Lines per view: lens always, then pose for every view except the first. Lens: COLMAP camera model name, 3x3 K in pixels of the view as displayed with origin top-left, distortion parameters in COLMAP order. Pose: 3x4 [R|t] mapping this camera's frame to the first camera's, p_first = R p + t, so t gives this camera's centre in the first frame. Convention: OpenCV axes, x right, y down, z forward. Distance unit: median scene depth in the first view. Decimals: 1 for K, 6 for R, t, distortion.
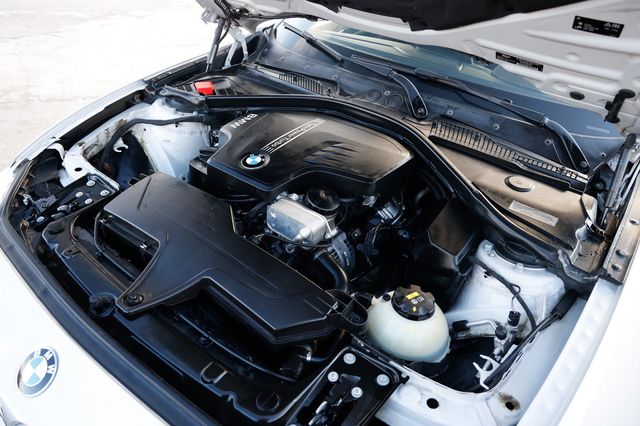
lens RADIAL K [[441.1, 0, 318.5], [0, 441.1, 213.2], [0, 0, 1]] dist [-0.086536, 0.052529]
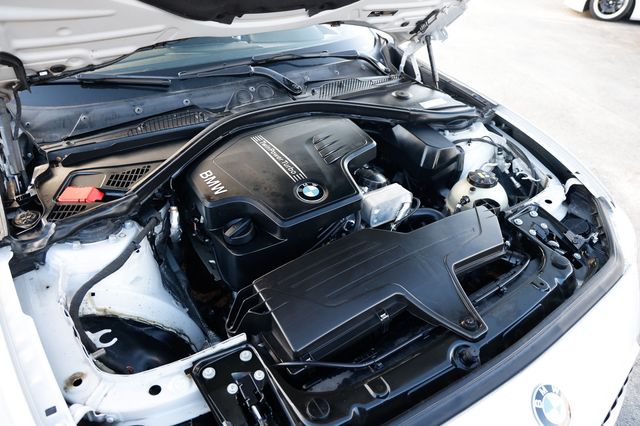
lens RADIAL K [[441.1, 0, 319.0], [0, 441.1, 212.7], [0, 0, 1]] dist [-0.086536, 0.052529]
pose [[0.327198, -0.589129, 0.738829, -0.828143], [0.539599, 0.758341, 0.365721, -0.403857], [-0.775741, 0.279008, 0.566021, 0.460482]]
